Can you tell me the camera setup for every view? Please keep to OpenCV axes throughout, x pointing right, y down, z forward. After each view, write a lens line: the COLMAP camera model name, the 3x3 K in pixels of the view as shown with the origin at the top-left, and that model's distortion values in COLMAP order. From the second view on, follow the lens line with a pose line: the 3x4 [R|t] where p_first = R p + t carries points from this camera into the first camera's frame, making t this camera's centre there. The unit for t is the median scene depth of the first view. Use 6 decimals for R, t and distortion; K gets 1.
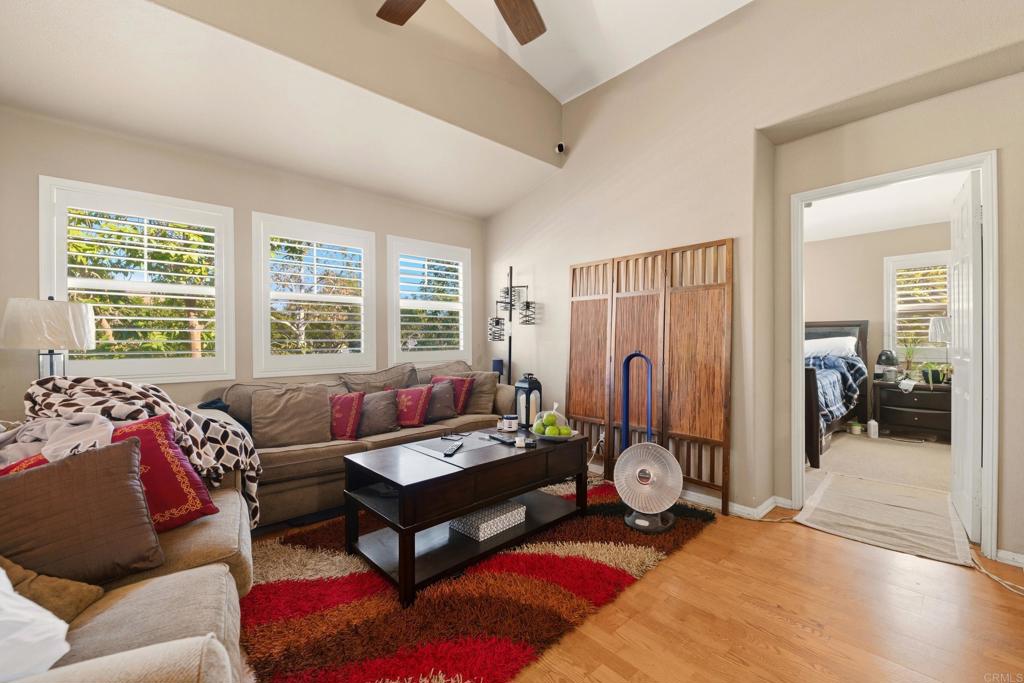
lens RADIAL K [[418.8, 0, 511.9], [0, 418.8, 341.7], [0, 0, 1]] dist [0.007607, -0.005893]
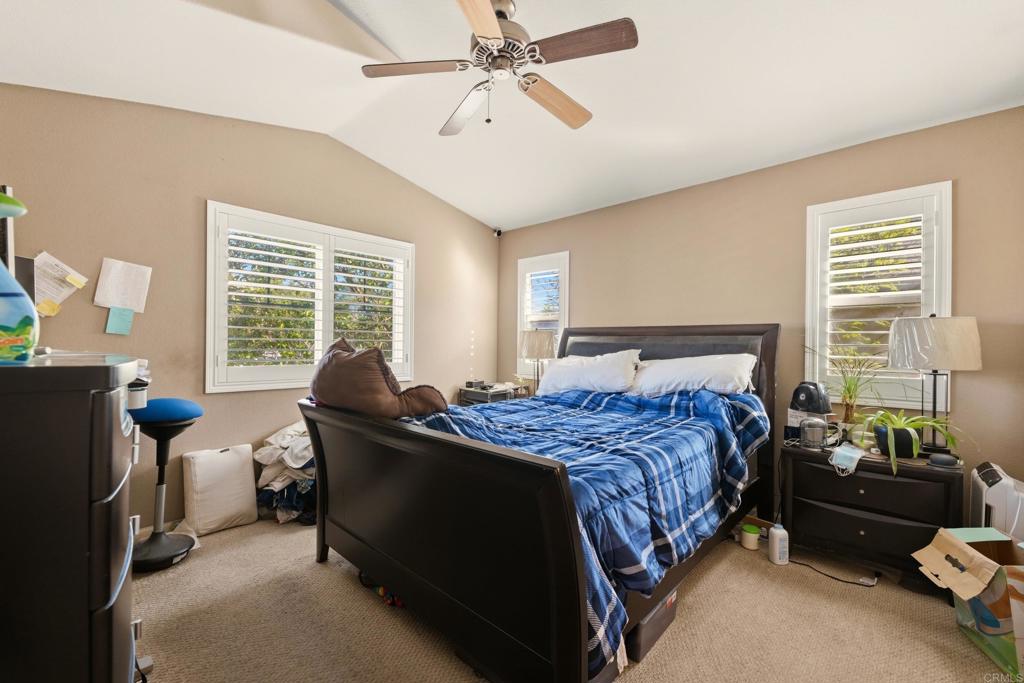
lens RADIAL K [[418.8, 0, 510.0], [0, 418.8, 345.7], [0, 0, 1]] dist [0.007607, -0.005893]
pose [[0.996544, 0.012562, 0.082114, 0.505076], [-0.012600, 0.999921, -0.000055, -0.019843], [-0.082108, -0.000980, 0.996623, 0.538540]]
